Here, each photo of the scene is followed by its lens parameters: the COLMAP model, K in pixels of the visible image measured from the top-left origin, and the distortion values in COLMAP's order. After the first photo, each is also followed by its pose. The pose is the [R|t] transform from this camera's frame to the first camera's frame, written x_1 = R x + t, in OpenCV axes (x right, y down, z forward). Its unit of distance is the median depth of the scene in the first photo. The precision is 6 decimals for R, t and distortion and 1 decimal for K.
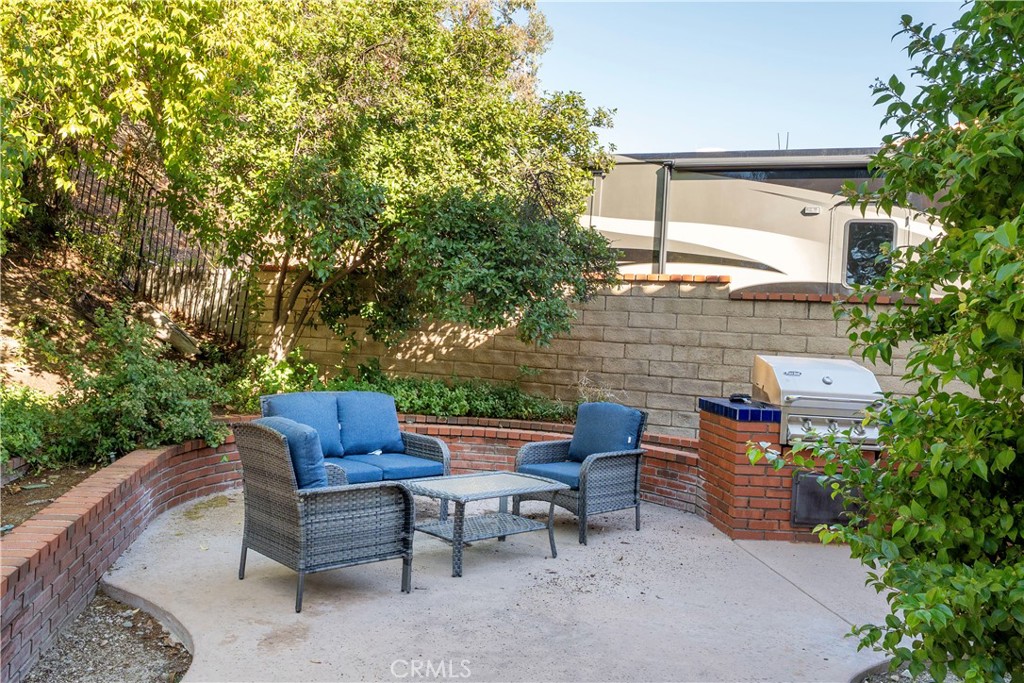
lens RADIAL K [[766.6, 0, 512.0], [0, 766.6, 341.5], [0, 0, 1]] dist [-0.001540, -0.000863]
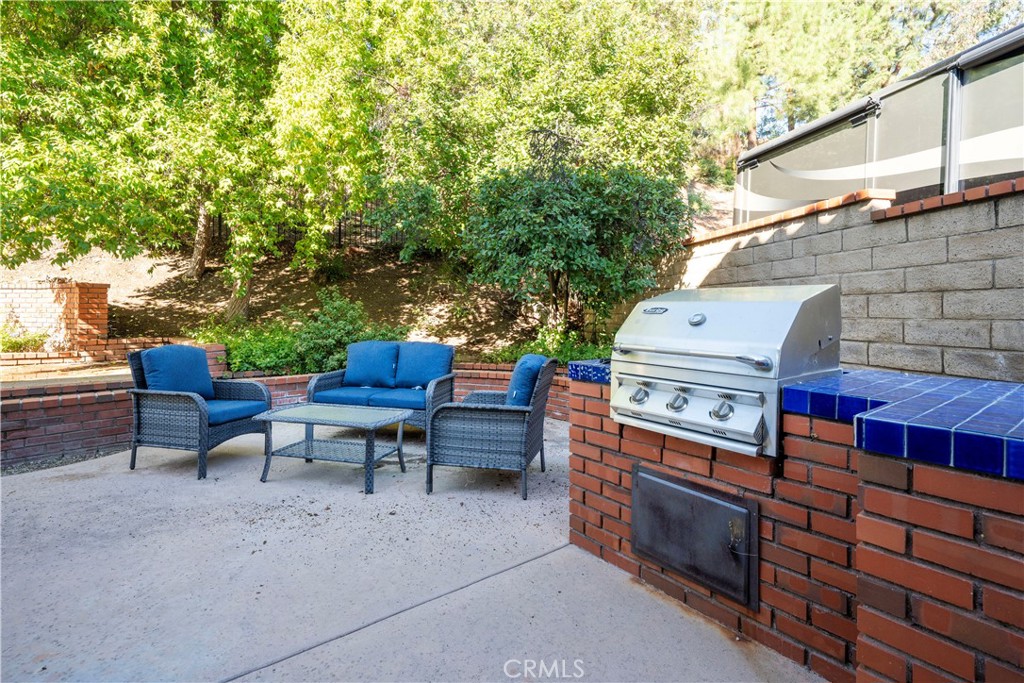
lens RADIAL K [[490.6, 0, 512.0], [0, 490.6, 324.5], [0, 0, 1]] dist [-0.000847, 0.000302]
pose [[0.589158, -0.024840, -0.807636, 0.452494], [0.008102, 0.999659, -0.024835, 0.045521], [0.807977, 0.008089, 0.589159, 0.486347]]
